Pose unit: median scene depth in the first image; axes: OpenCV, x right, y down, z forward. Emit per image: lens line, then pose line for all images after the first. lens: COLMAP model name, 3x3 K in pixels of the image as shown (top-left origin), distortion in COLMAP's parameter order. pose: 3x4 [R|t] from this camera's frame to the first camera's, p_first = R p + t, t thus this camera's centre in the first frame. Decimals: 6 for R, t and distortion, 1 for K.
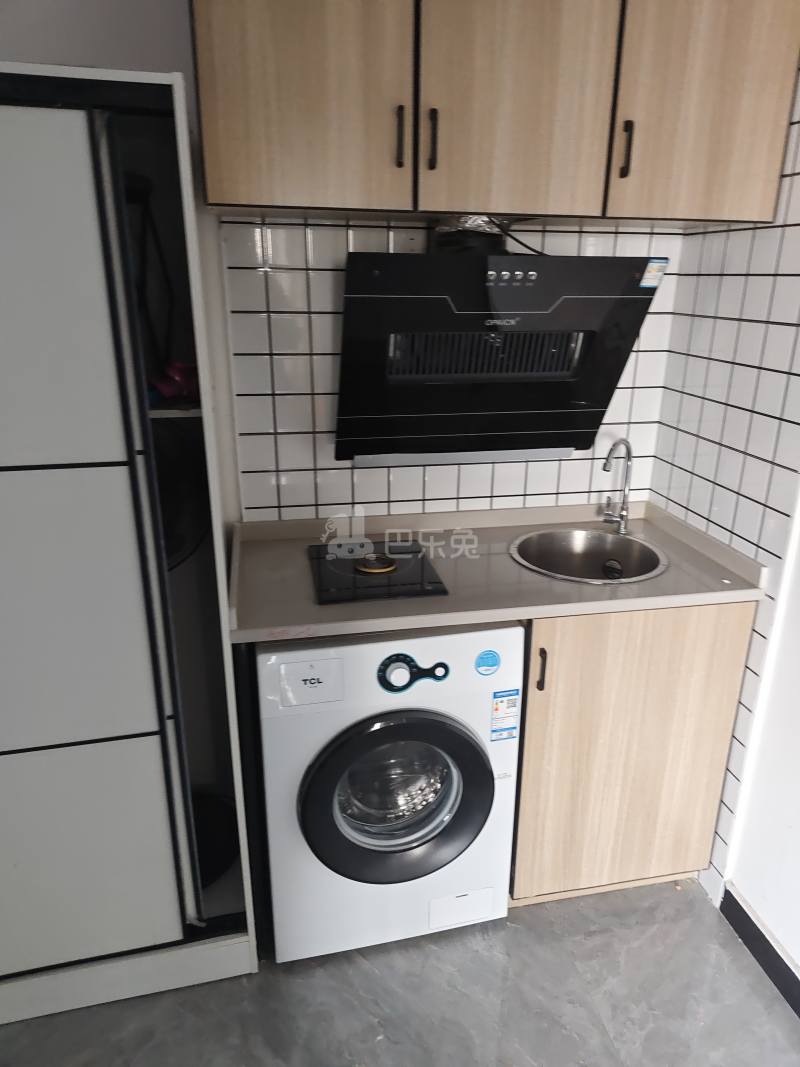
lens RADIAL K [[736.1, 0, 404.0], [0, 736.1, 547.9], [0, 0, 1]] dist [0.061952, -0.060565]
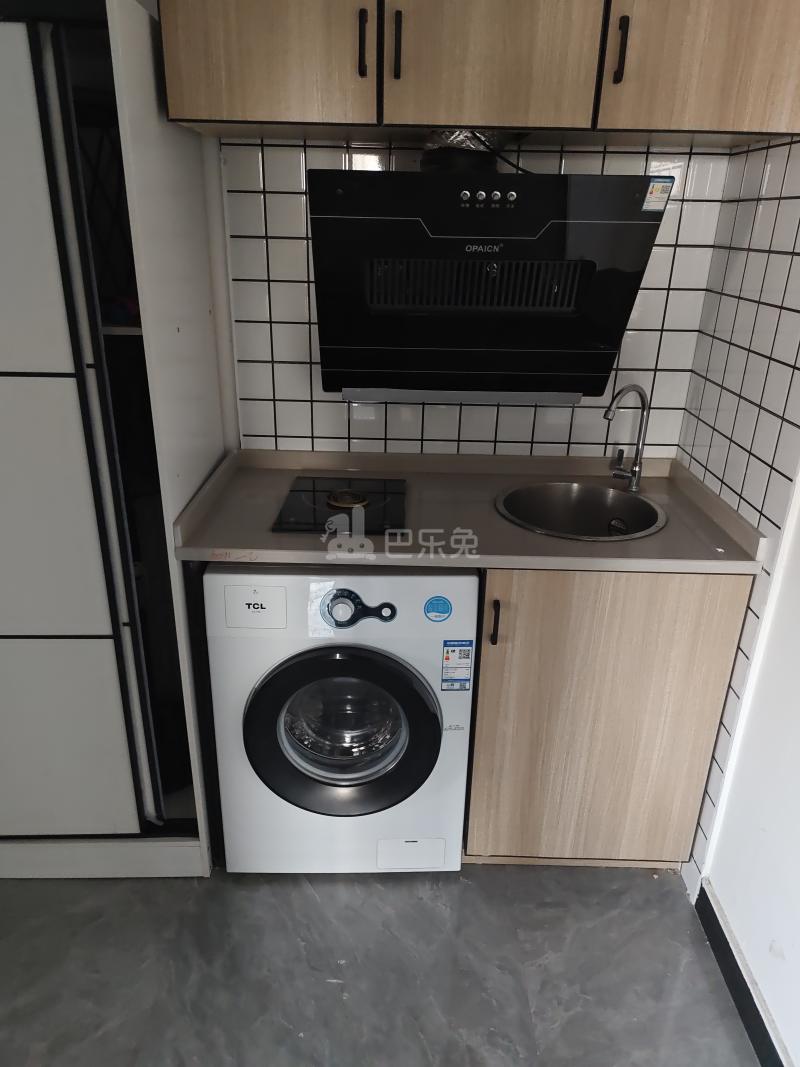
lens RADIAL K [[728.7, 0, 400.0], [0, 728.7, 533.5], [0, 0, 1]] dist [0.063724, -0.062988]
pose [[0.974972, 0.092555, -0.202147, 0.240070], [-0.083775, 0.995149, 0.051586, 0.012333], [0.205941, -0.033360, 0.977996, 0.059715]]
